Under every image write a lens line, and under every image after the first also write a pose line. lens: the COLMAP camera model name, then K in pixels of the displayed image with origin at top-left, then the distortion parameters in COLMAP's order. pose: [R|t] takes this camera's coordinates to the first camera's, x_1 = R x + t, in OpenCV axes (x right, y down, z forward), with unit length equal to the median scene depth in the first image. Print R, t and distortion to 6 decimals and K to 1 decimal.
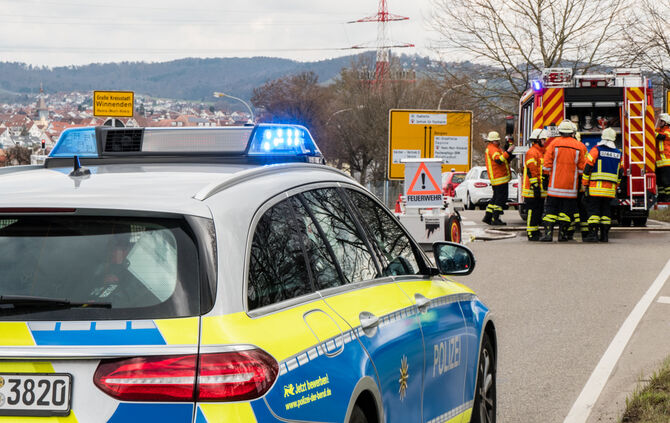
lens RADIAL K [[2135.9, 0, 335.4], [0, 2135.9, 211.5], [0, 0, 1]] dist [0.059484, 0.000000]
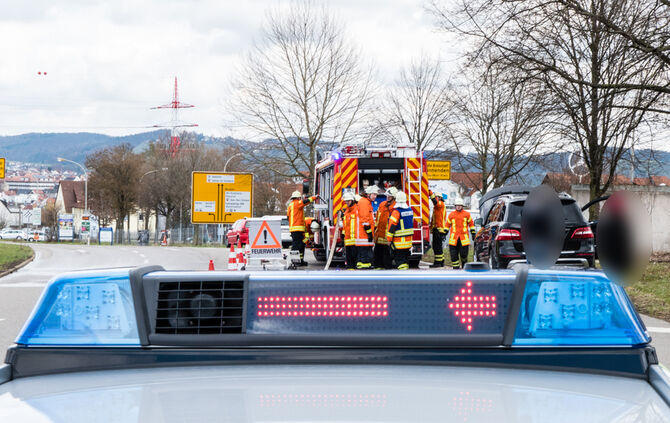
lens RADIAL K [[1461.5, 0, 334.6], [0, 1461.5, 211.2], [0, 0, 1]] dist [0.044614, 0.000000]
pose [[0.990820, 0.001737, 0.135176, -0.022951], [0.000909, 0.999809, -0.019506, -0.009535], [-0.135185, 0.019450, 0.990630, 0.145607]]
